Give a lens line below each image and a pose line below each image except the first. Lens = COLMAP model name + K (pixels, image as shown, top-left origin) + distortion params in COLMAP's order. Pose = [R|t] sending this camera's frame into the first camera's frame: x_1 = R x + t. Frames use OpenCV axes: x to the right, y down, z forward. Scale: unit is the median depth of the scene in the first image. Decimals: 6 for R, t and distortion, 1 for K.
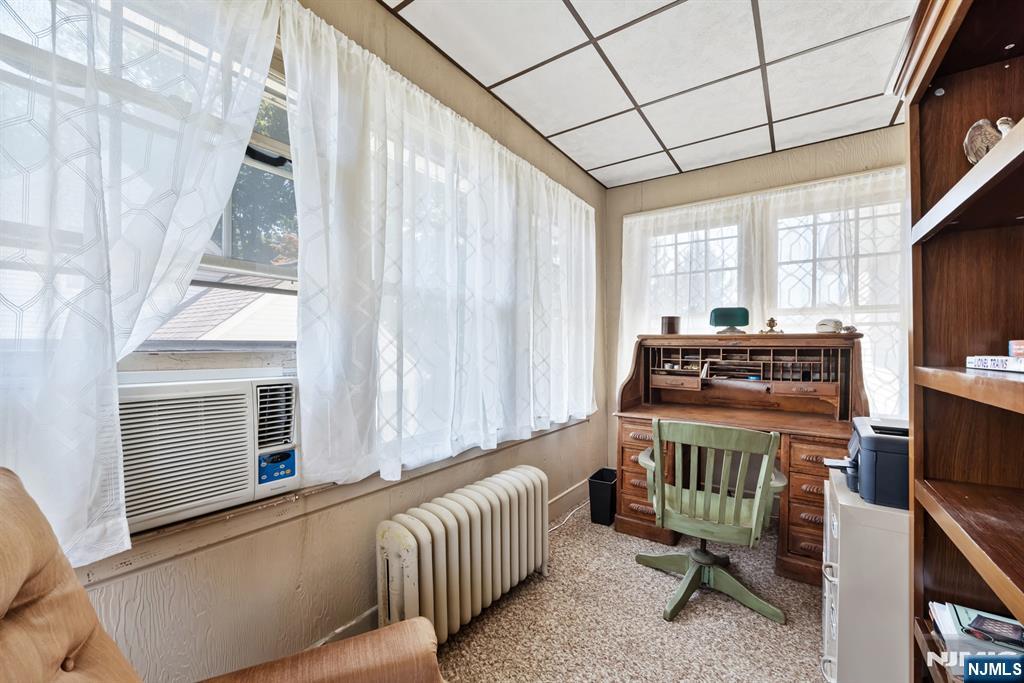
lens RADIAL K [[412.0, 0, 509.1], [0, 412.0, 346.3], [0, 0, 1]] dist [-0.010285, 0.000106]
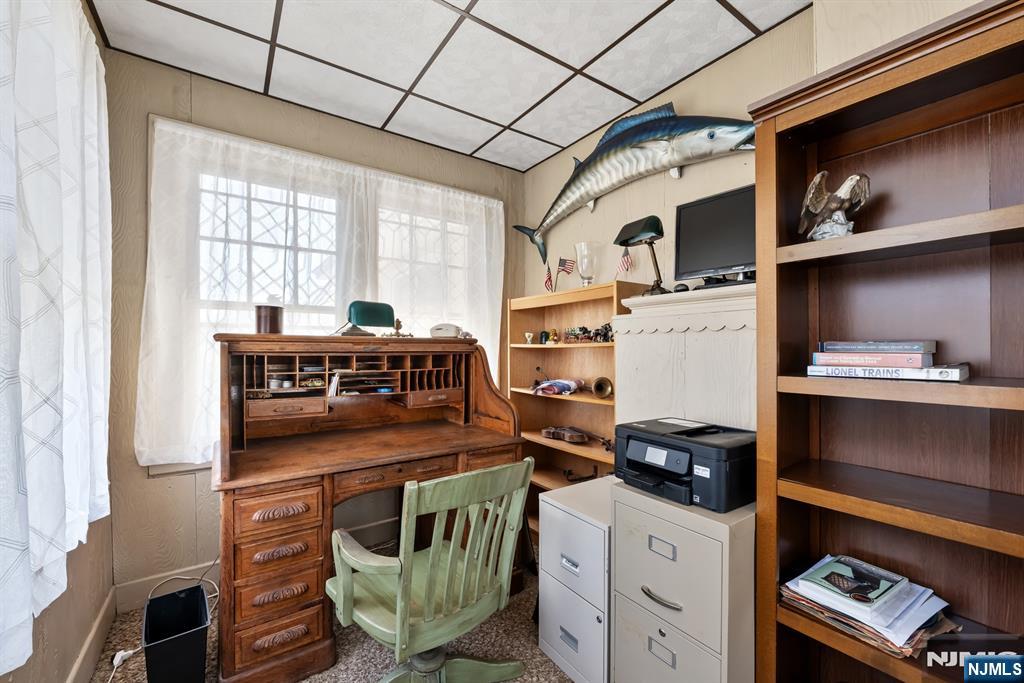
lens RADIAL K [[412.0, 0, 516.8], [0, 412.0, 348.5], [0, 0, 1]] dist [-0.010285, 0.000106]
pose [[0.331371, -0.005287, 0.943486, -0.093024], [0.000650, 0.999985, 0.005375, -0.010583], [-0.943500, -0.001168, 0.331370, 0.450677]]
